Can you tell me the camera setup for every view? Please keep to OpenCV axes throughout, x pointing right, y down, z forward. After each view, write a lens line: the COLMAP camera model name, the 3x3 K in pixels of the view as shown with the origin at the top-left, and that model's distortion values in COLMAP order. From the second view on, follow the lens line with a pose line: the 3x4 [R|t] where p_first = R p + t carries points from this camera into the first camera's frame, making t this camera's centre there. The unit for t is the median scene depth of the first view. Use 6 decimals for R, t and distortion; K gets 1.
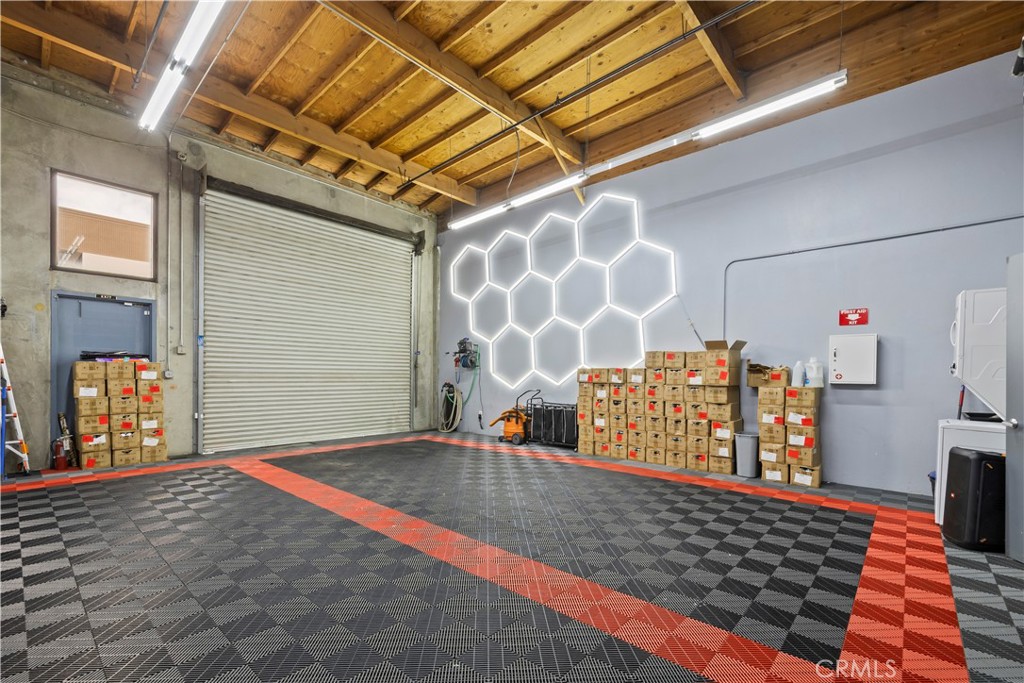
lens RADIAL K [[447.4, 0, 510.0], [0, 447.4, 385.1], [0, 0, 1]] dist [0.002136, 0.000152]
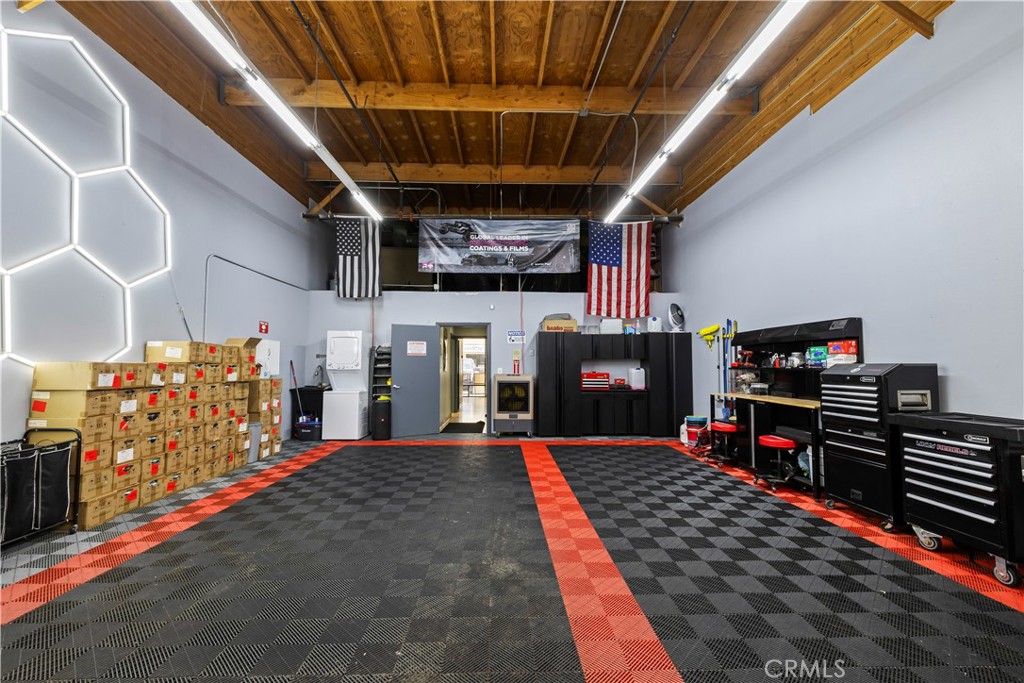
lens RADIAL K [[436.5, 0, 506.2], [0, 436.5, 344.9], [0, 0, 1]] dist [0.001257, 0.000022]
pose [[-0.681298, 0.023310, 0.731635, -0.606410], [0.008261, 0.999674, -0.024157, -0.046920], [-0.731959, -0.010414, -0.681269, 1.117936]]
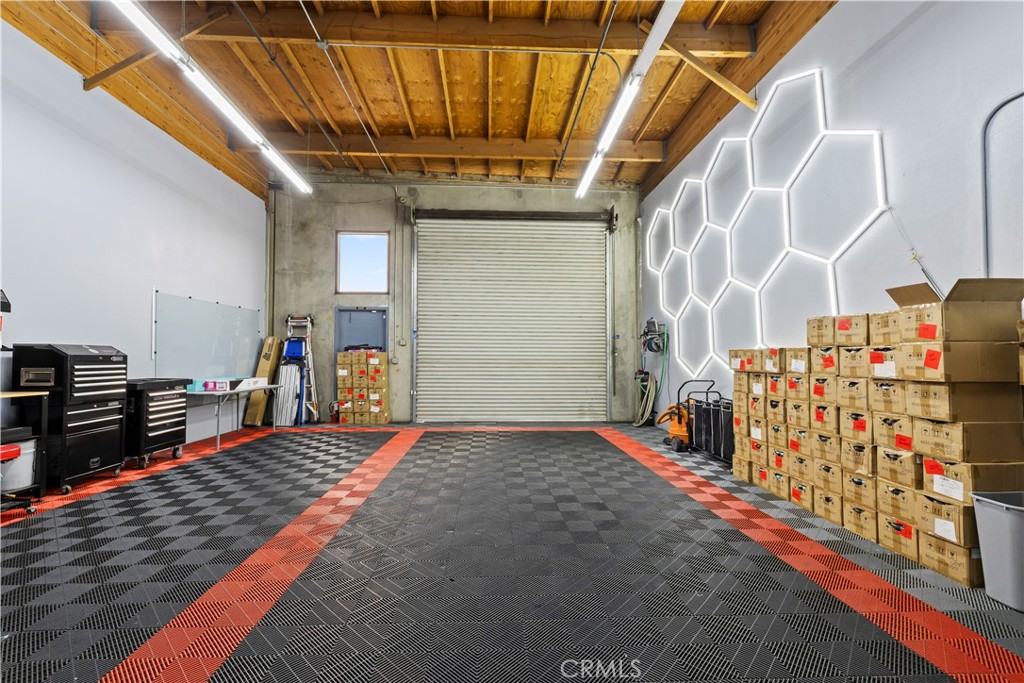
lens RADIAL K [[433.0, 0, 508.8], [0, 433.0, 352.0], [0, 0, 1]] dist [0.002000, 0.000318]
pose [[0.701140, -0.017157, -0.712817, 0.432349], [-0.014353, 0.999168, -0.038168, -0.004855], [0.712879, 0.036992, 0.700311, 0.336078]]
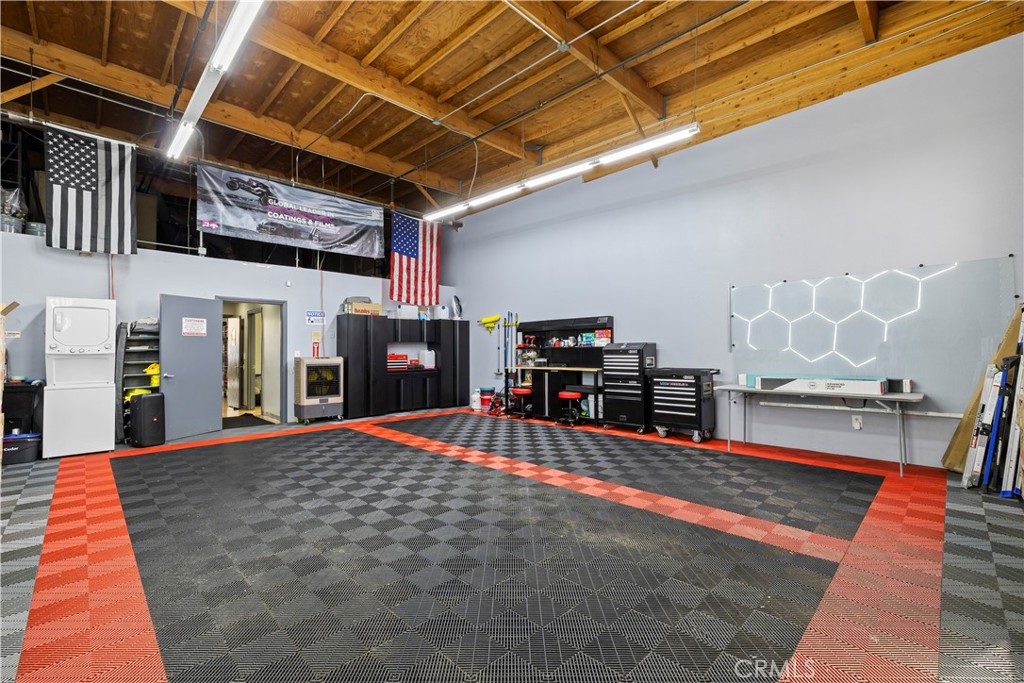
lens RADIAL K [[440.2, 0, 511.4], [0, 440.2, 344.6], [0, 0, 1]] dist [0.001202, 0.000332]
pose [[-0.998050, -0.000640, 0.062413, -0.289319], [-0.000118, 0.999965, 0.008367, -0.036744], [-0.062417, 0.008344, -0.998015, 1.424143]]
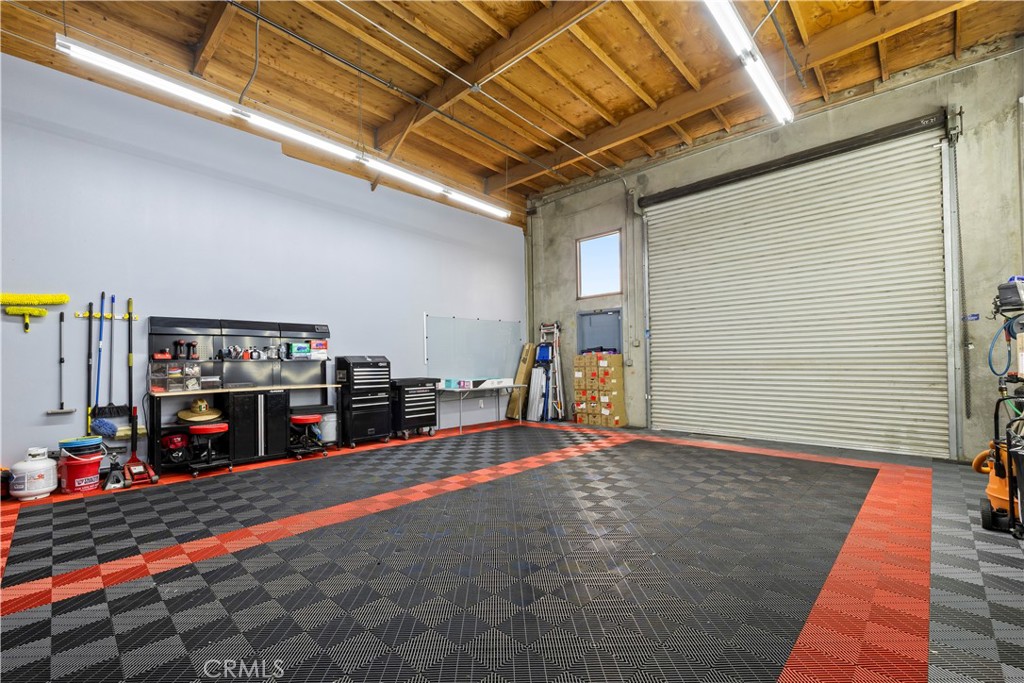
lens RADIAL K [[440.5, 0, 504.4], [0, 440.5, 361.3], [0, 0, 1]] dist [0.001405, 0.000235]
pose [[-0.040793, -0.009425, -0.999123, 0.546252], [-0.010784, 0.999901, -0.008992, -0.012713], [0.999109, 0.010408, -0.040891, 0.714941]]
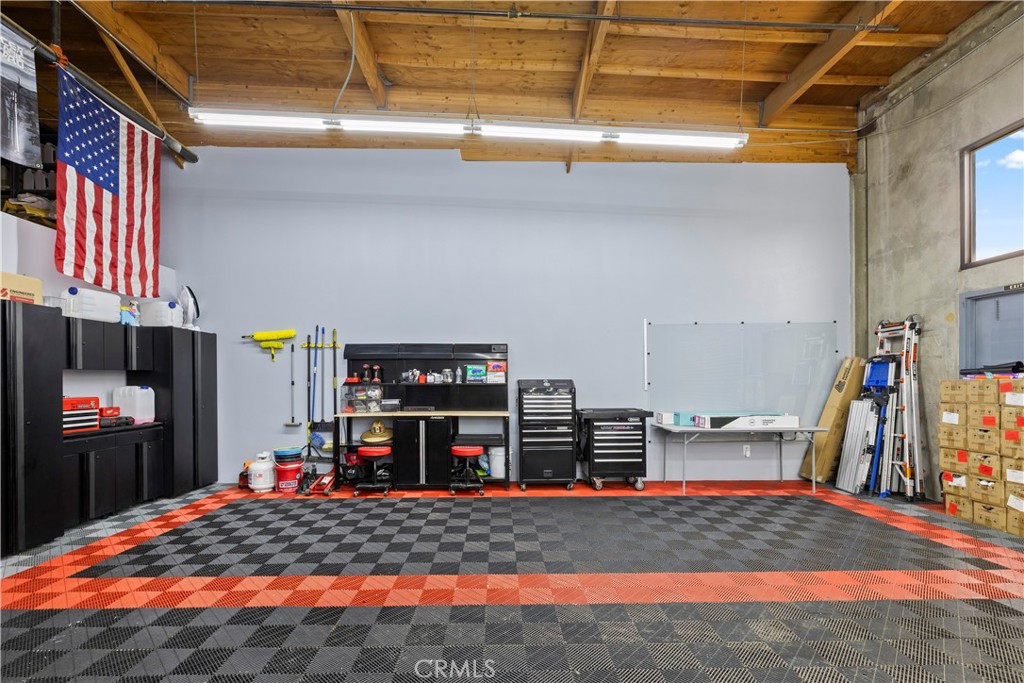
lens RADIAL K [[447.4, 0, 510.0], [0, 447.4, 385.1], [0, 0, 1]] dist [0.002136, 0.000152]
pose [[-0.729460, 0.000689, -0.684024, 0.149917], [-0.021244, 0.999494, 0.023662, -0.039901], [0.683694, 0.031792, -0.729076, 0.928863]]
